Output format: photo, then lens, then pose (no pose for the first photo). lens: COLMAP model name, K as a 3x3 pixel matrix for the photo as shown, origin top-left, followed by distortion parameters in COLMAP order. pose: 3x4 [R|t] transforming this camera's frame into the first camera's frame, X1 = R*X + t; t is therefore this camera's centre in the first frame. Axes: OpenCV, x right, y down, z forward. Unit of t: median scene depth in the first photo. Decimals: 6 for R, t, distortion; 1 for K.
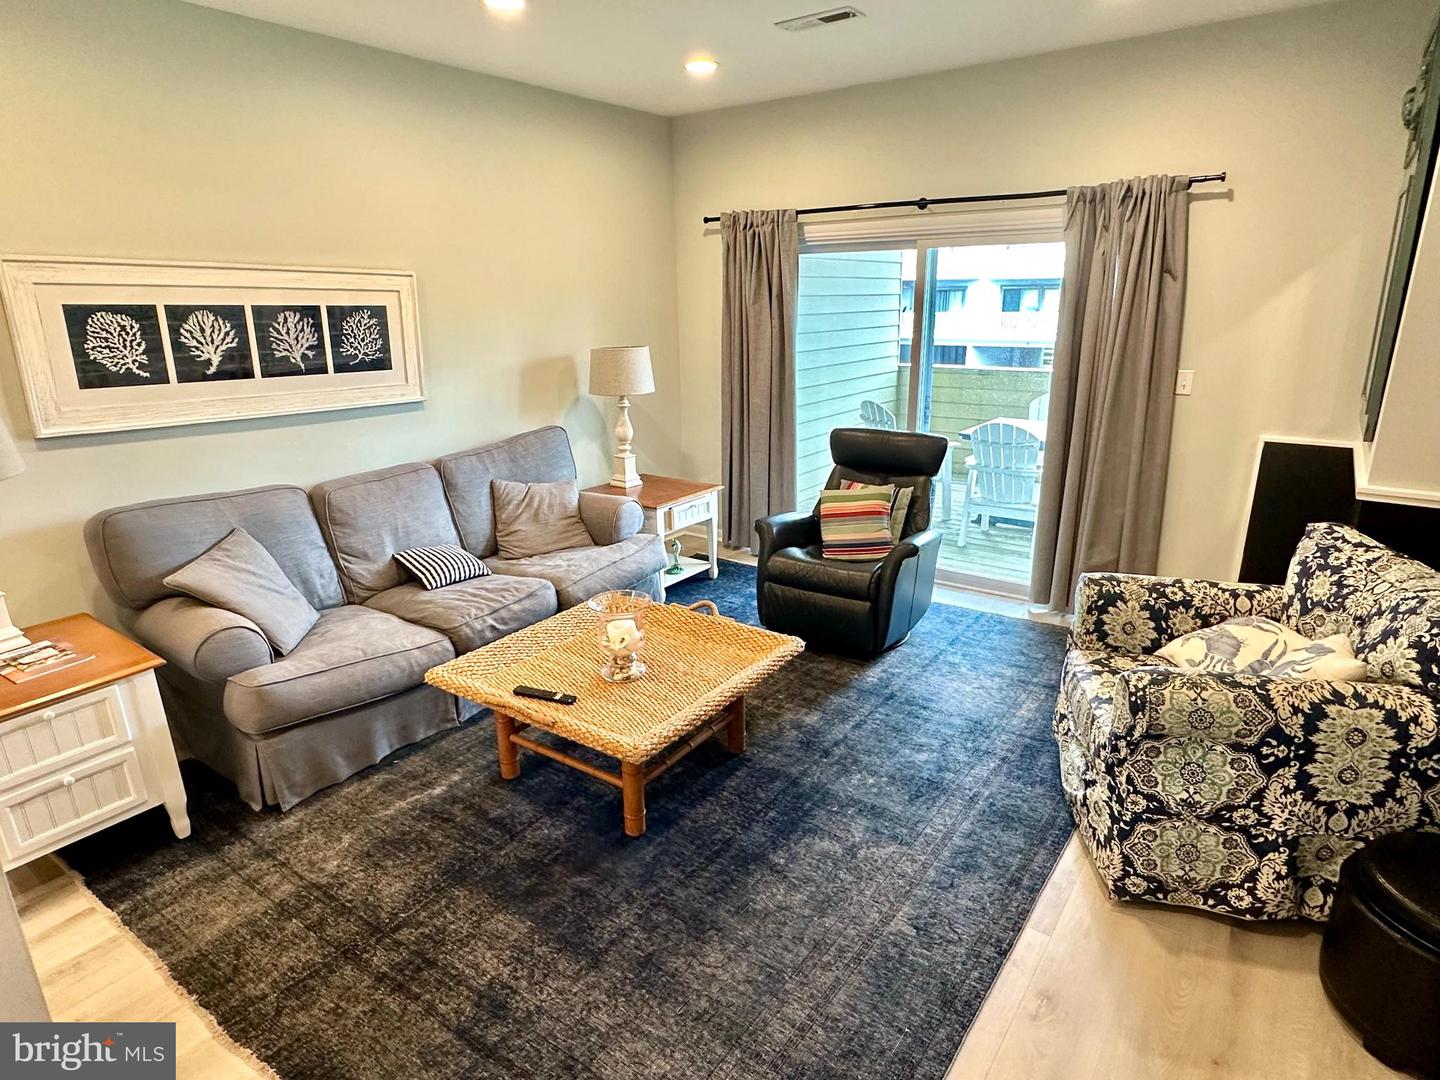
lens RADIAL K [[832.4, 0, 748.1], [0, 832.4, 540.7], [0, 0, 1]] dist [-0.001222, 0.000992]
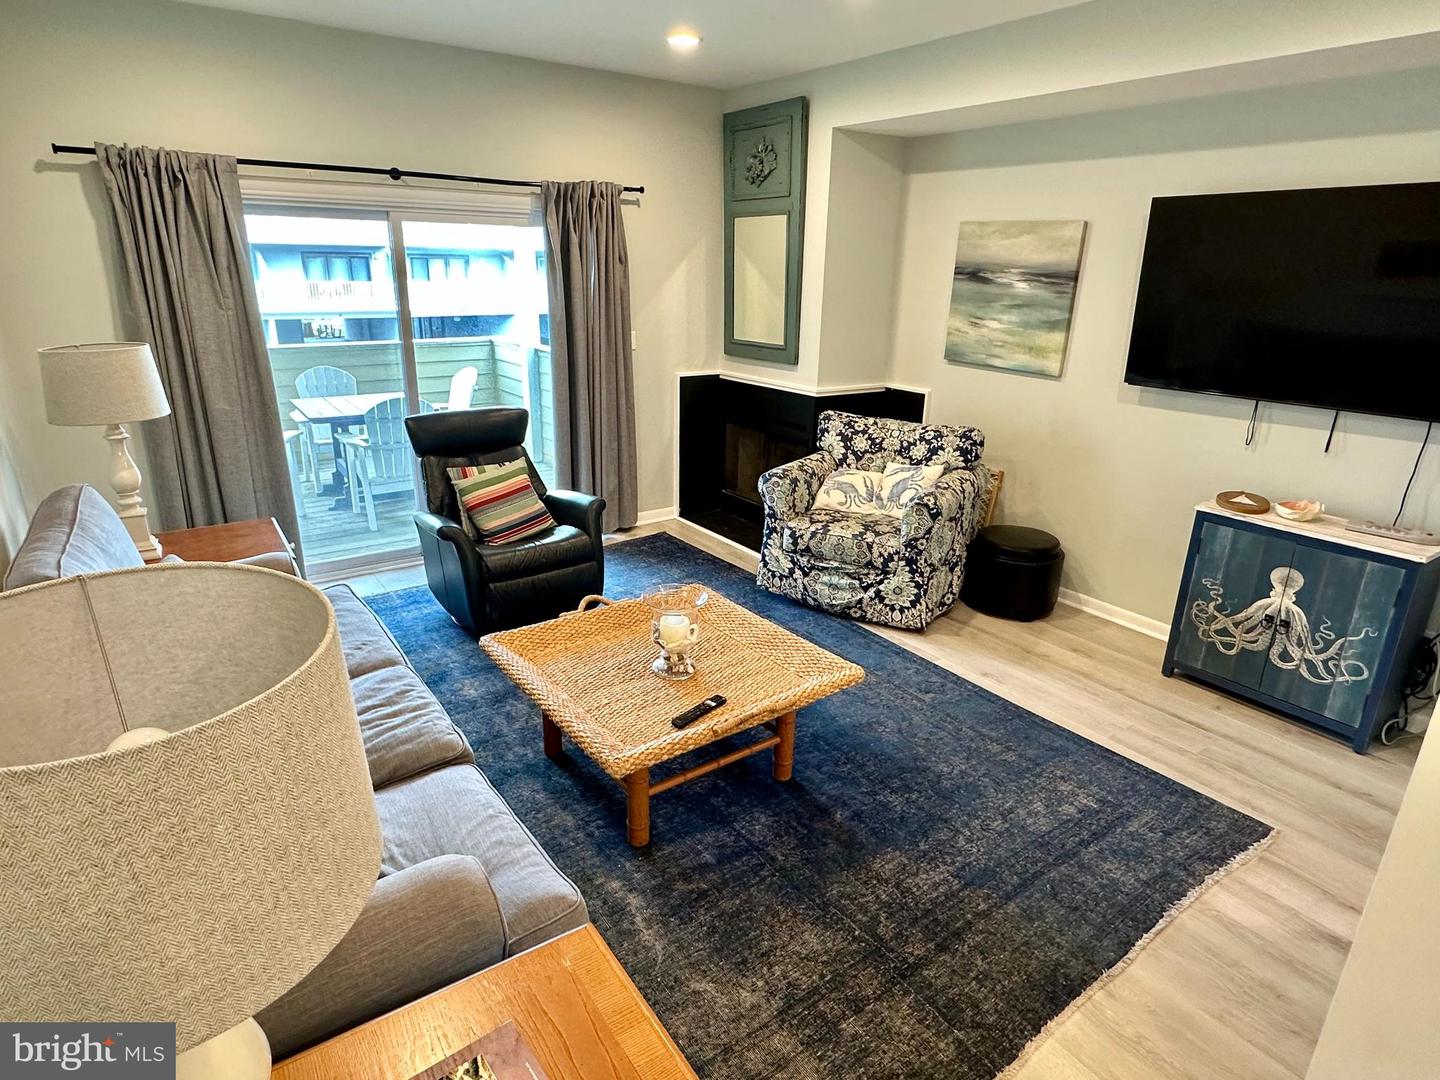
lens RADIAL K [[796.1, 0, 720.0], [0, 796.1, 540.0], [0, 0, 1]] dist [-0.011690, 0.000471]
pose [[0.336484, -0.285051, 0.897510, -1.039430], [0.246589, 0.946500, 0.208162, -0.183028], [-0.908830, 0.151273, 0.388772, 0.648788]]
